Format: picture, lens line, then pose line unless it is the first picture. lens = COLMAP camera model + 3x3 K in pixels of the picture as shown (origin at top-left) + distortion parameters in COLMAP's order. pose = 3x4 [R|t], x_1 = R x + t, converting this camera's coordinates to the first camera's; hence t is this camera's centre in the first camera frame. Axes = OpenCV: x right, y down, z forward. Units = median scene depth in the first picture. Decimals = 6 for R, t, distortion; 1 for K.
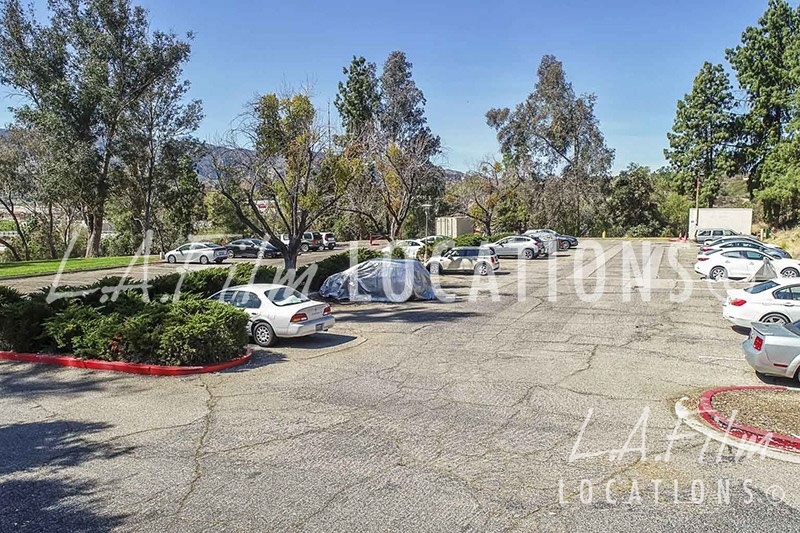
lens RADIAL K [[617.1, 0, 397.8], [0, 617.1, 279.5], [0, 0, 1]] dist [-0.026420, 0.010069]
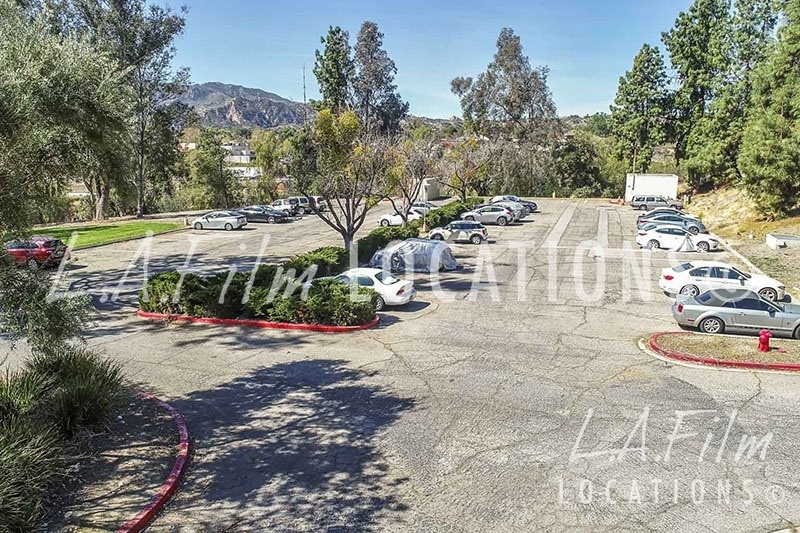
lens RADIAL K [[617.1, 0, 397.8], [0, 617.1, 279.5], [0, 0, 1]] dist [-0.026420, 0.010069]
pose [[0.994775, -0.013377, 0.101214, -0.077992], [0.003671, 0.995424, 0.095482, -0.028622], [-0.102028, -0.094611, 0.990272, -0.129637]]
